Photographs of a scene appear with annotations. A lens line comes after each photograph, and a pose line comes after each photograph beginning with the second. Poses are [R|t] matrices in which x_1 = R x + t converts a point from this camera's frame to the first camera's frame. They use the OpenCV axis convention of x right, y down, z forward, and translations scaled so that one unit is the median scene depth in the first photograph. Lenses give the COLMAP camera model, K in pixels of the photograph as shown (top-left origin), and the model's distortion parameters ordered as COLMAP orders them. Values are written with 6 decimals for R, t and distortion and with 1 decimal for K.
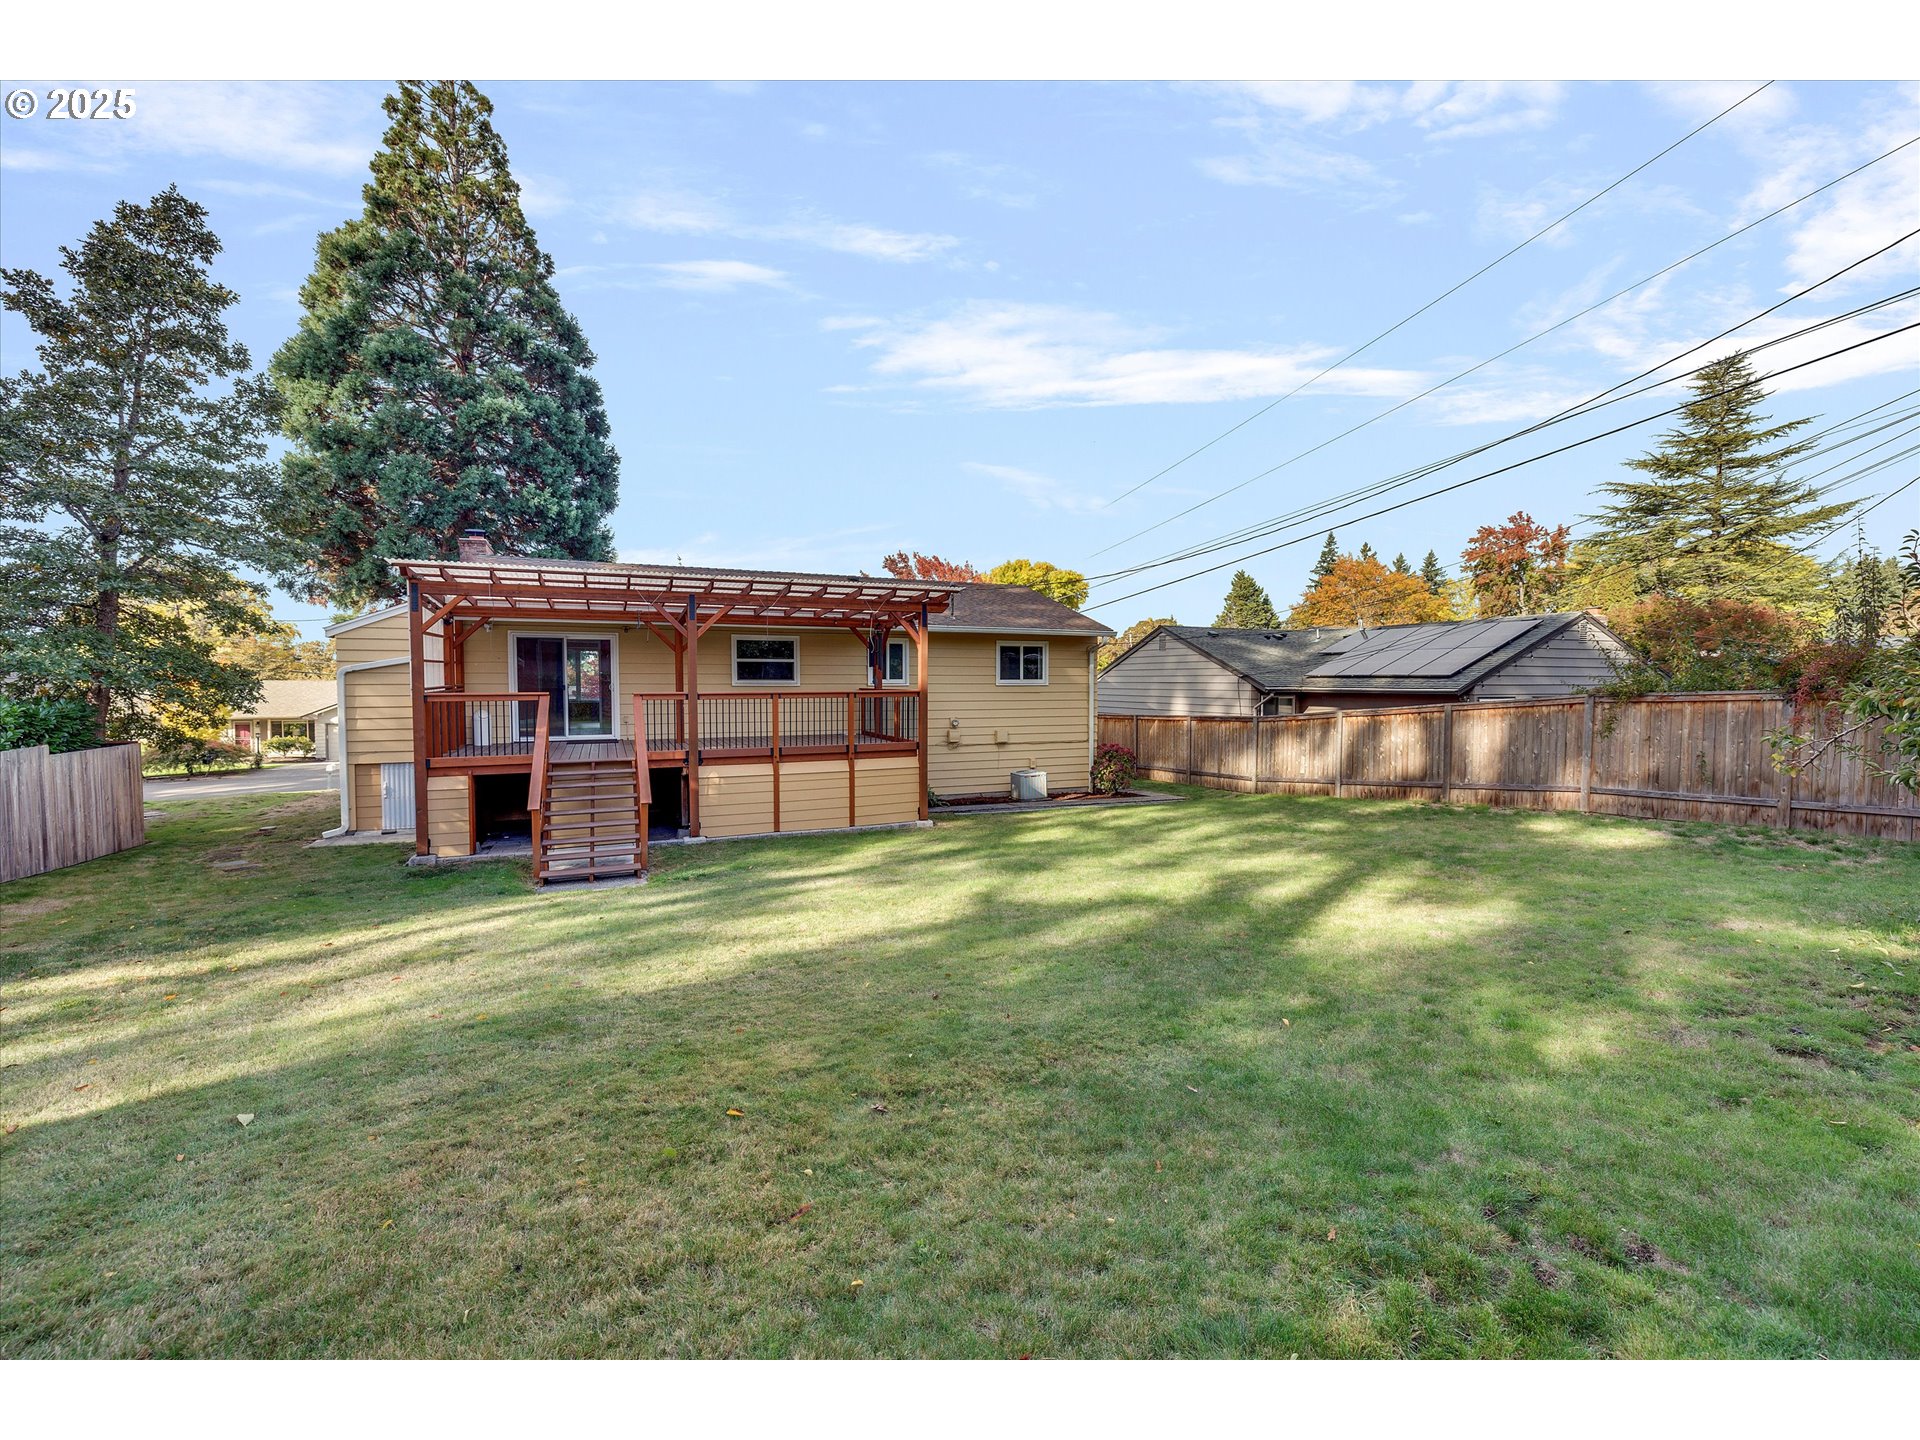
lens RADIAL K [[813.3, 0, 962.0], [0, 813.3, 714.7], [0, 0, 1]] dist [0.001418, 0.000046]
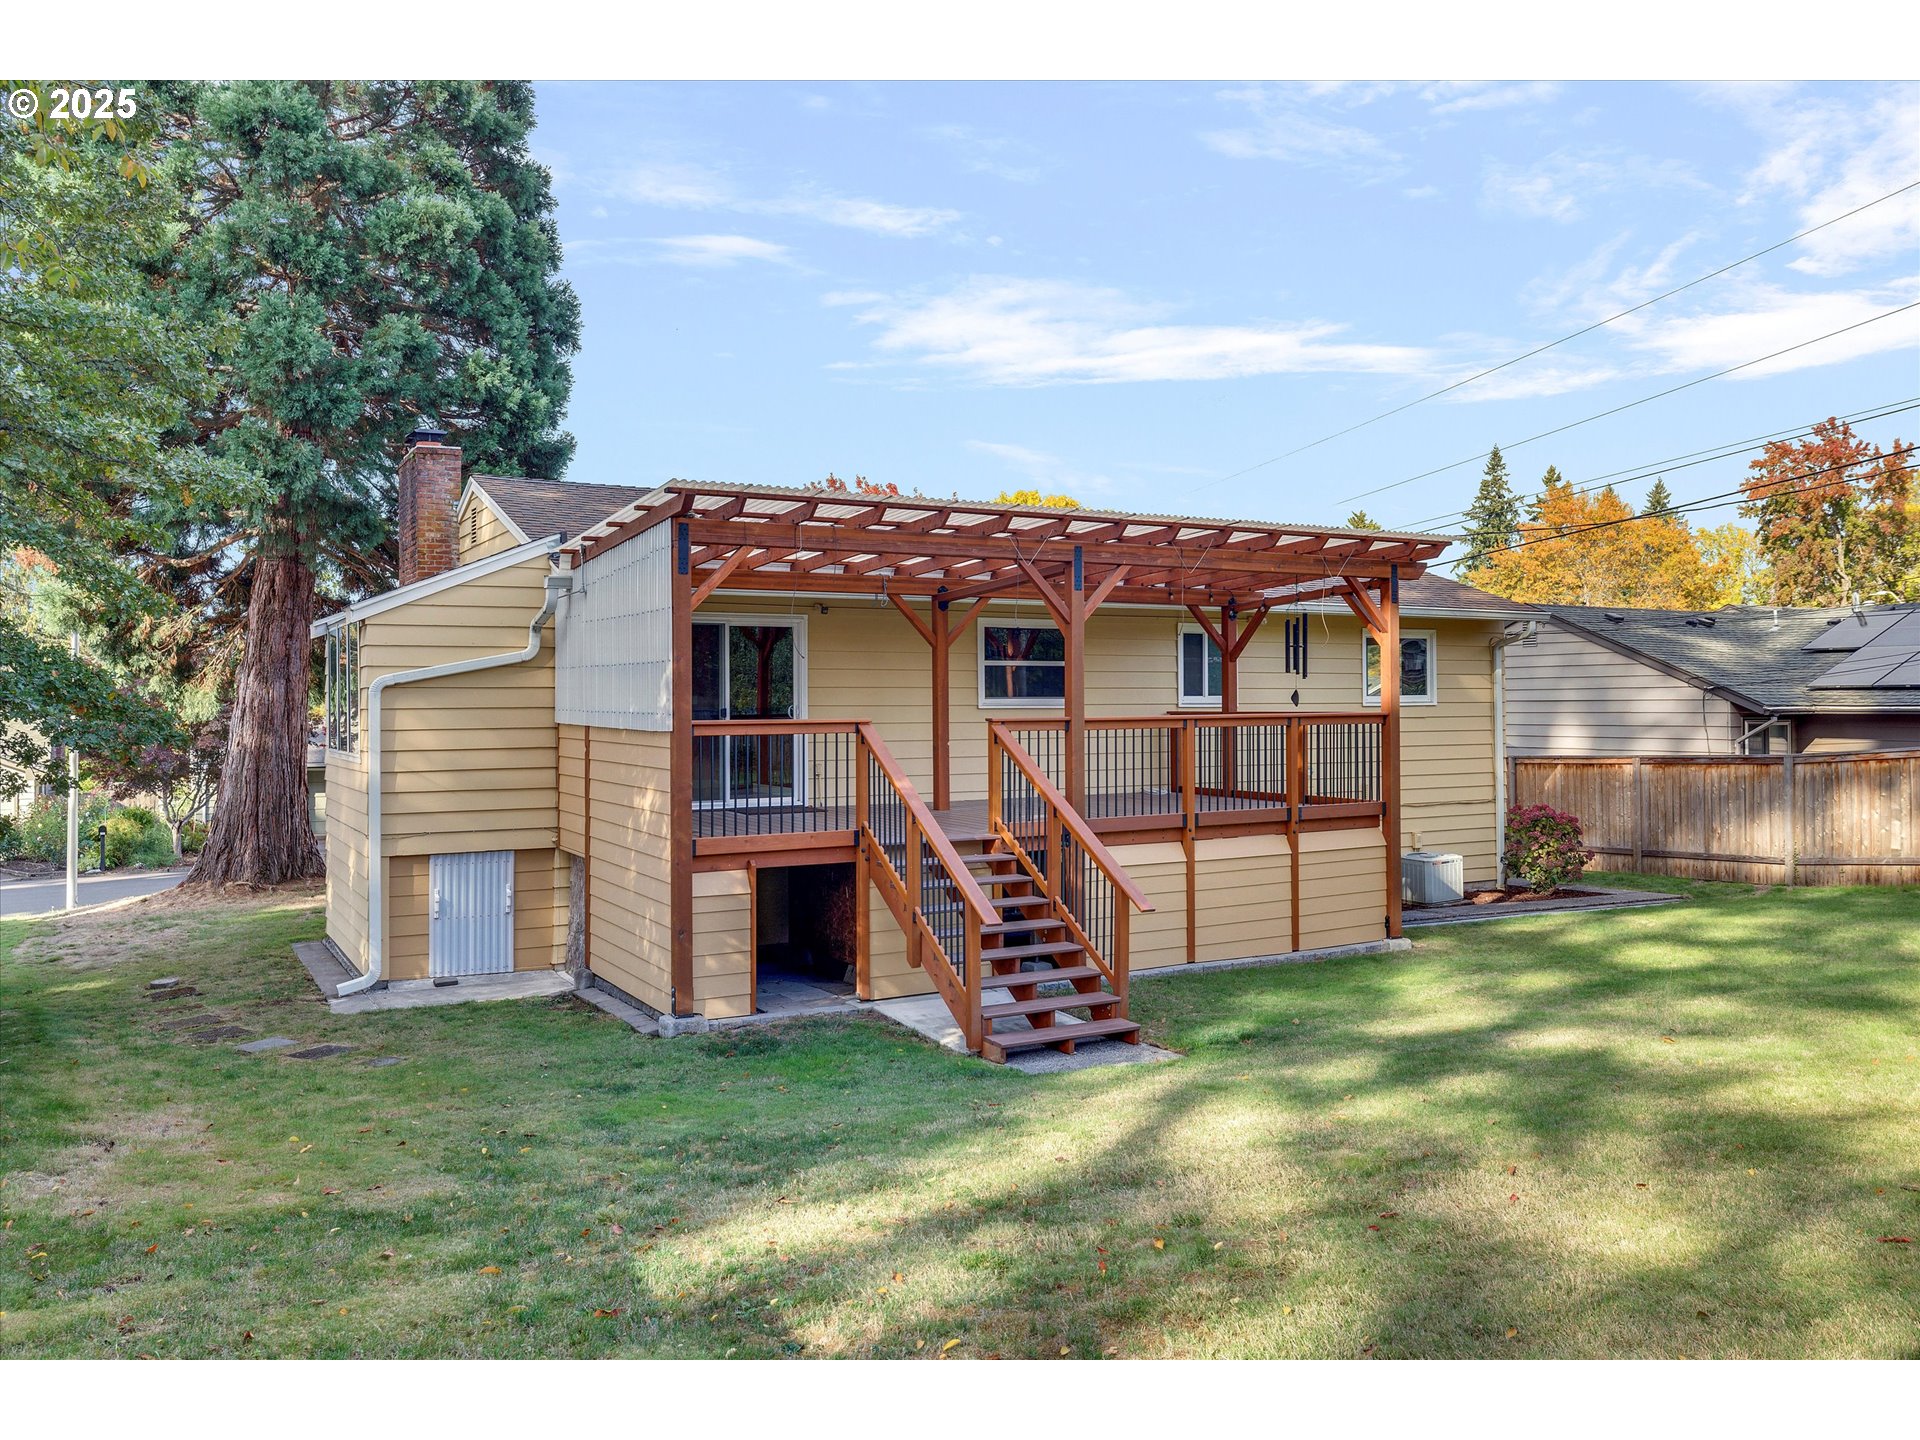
lens RADIAL K [[1465.6, 0, 960.4], [0, 1465.6, 675.7], [0, 0, 1]] dist [-0.001968, -0.000735]
pose [[0.995546, -0.005312, 0.094129, -0.319379], [0.011236, 0.997981, -0.062513, 0.004246], [-0.093607, 0.063292, 0.993595, -0.006762]]
